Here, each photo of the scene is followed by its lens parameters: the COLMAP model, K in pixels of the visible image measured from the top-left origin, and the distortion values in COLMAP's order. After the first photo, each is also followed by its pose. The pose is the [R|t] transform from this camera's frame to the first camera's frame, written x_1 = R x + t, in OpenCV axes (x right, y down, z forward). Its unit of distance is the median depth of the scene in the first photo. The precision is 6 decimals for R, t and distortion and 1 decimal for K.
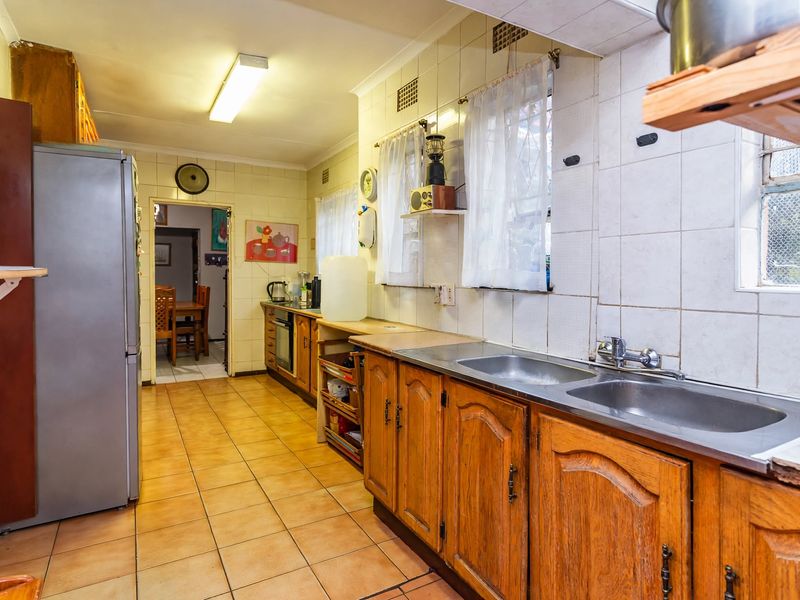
lens RADIAL K [[466.8, 0, 397.9], [0, 466.8, 287.4], [0, 0, 1]] dist [0.017854, 0.000643]
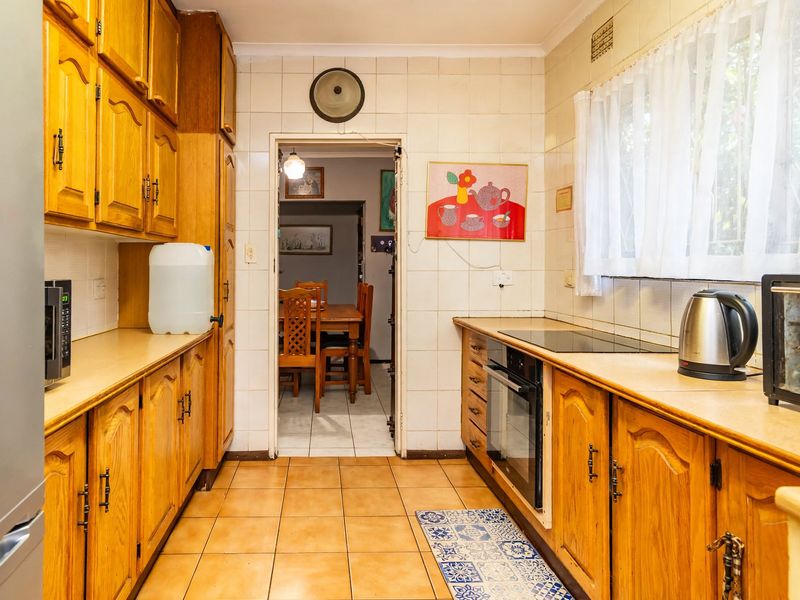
lens RADIAL K [[466.8, 0, 397.9], [0, 466.8, 287.4], [0, 0, 1]] dist [0.017854, 0.000643]
pose [[0.931232, 0.010904, -0.364264, -0.161576], [-0.003718, 0.999784, 0.020424, -0.012831], [0.364409, -0.017665, 0.931072, 0.491214]]
